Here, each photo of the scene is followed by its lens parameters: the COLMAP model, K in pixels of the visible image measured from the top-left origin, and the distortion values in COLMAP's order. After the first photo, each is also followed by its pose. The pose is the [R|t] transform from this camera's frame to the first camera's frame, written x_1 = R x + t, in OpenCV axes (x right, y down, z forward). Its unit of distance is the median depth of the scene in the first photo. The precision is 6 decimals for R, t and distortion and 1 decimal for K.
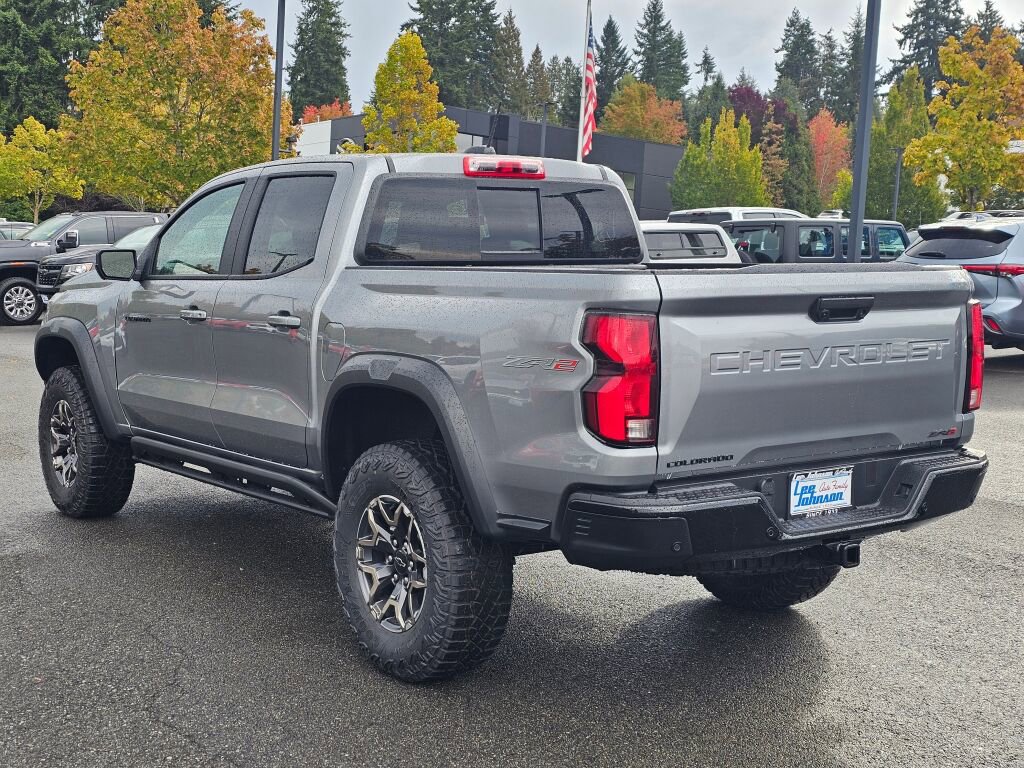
lens RADIAL K [[1337.9, 0, 512.0], [0, 1337.9, 384.0], [0, 0, 1]] dist [0.180957, -0.467493]
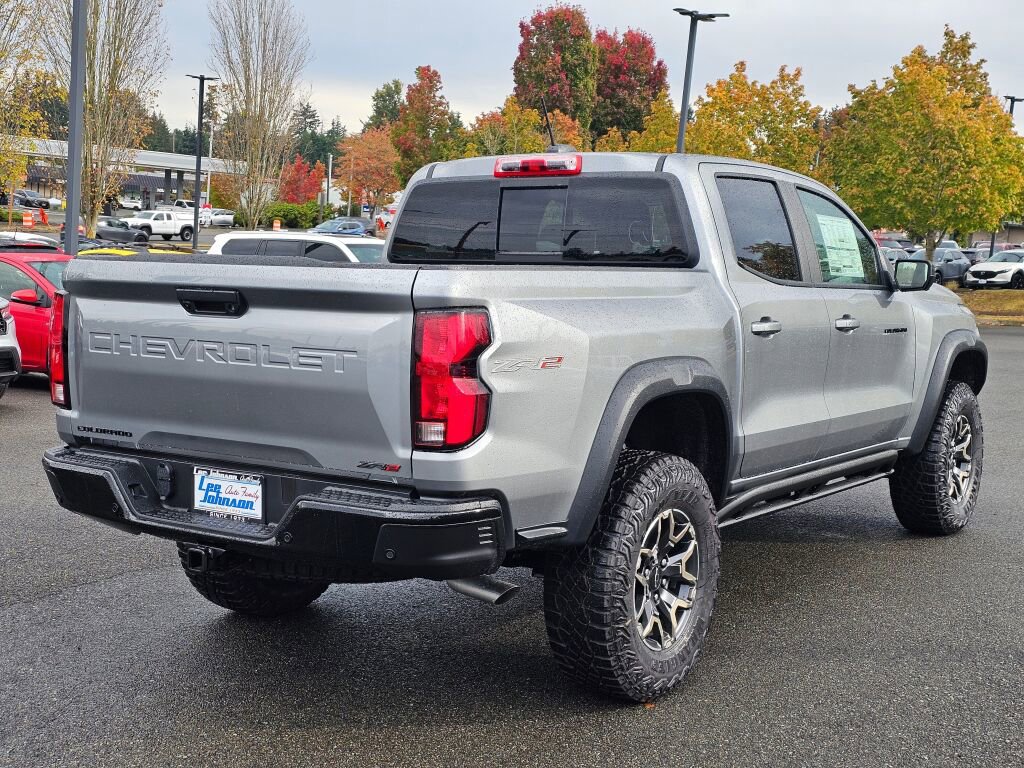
lens RADIAL K [[1337.9, 0, 512.0], [0, 1337.9, 384.0], [0, 0, 1]] dist [0.180957, -0.467493]
pose [[0.353524, 0.090952, -0.930993, 1.186143], [-0.110729, 0.992333, 0.054898, -0.072460], [0.928849, 0.083681, 0.360885, 0.839649]]
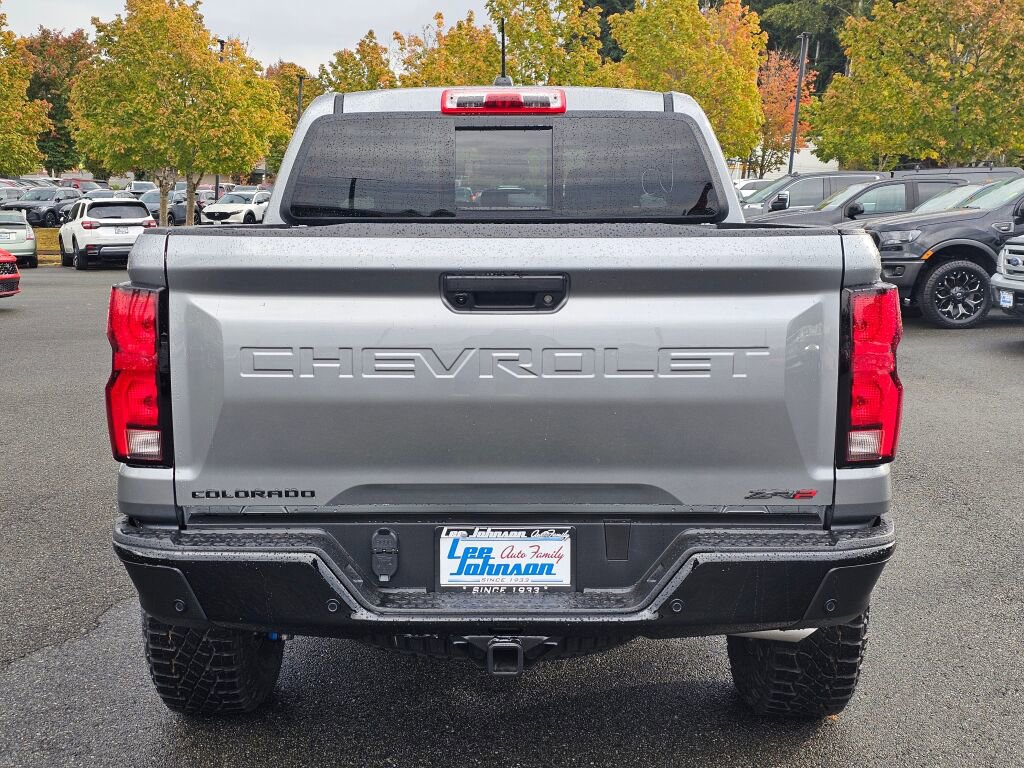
lens RADIAL K [[1337.9, 0, 512.0], [0, 1337.9, 384.0], [0, 0, 1]] dist [0.180957, -0.467493]
pose [[0.814074, 0.073271, -0.576121, 0.619457], [-0.056051, 0.997291, 0.047633, -0.041160], [0.578050, -0.006484, 0.815976, 0.450241]]
